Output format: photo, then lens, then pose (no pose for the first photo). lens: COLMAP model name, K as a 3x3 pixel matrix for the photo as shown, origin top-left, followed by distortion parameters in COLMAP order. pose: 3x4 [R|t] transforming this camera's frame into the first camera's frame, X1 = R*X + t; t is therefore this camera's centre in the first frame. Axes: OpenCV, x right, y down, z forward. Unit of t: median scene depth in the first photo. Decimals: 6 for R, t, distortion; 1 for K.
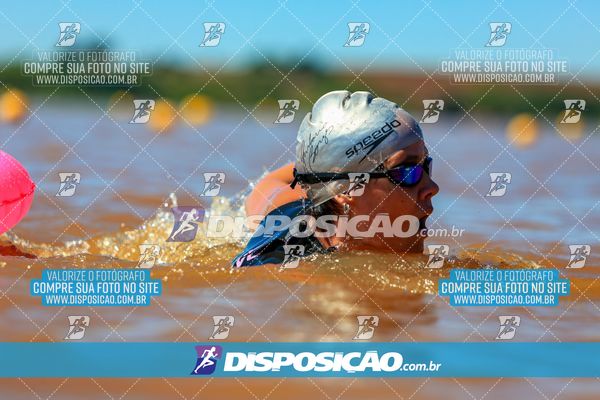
lens RADIAL K [[3294.7, 0, 300.0], [0, 3294.7, 200.0], [0, 0, 1]] dist [0.277432, 3.699261]
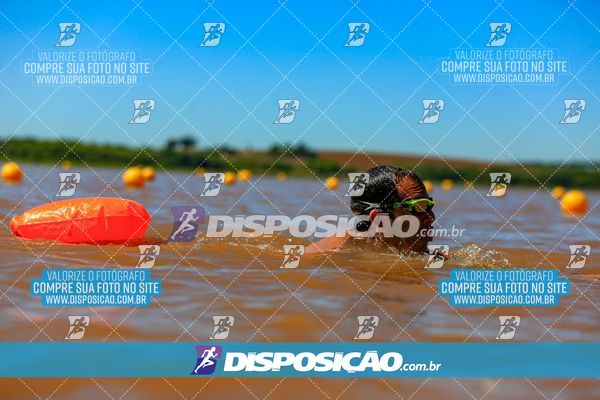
lens RADIAL K [[1728.1, 0, 300.0], [0, 1728.1, 200.0], [0, 0, 1]] dist [0.058658, 1.487762]
pose [[1.000000, -0.000088, 0.000389, -0.000218], [0.000094, 0.999907, -0.013663, 0.007170], [-0.000388, 0.013663, 0.999907, 0.475214]]
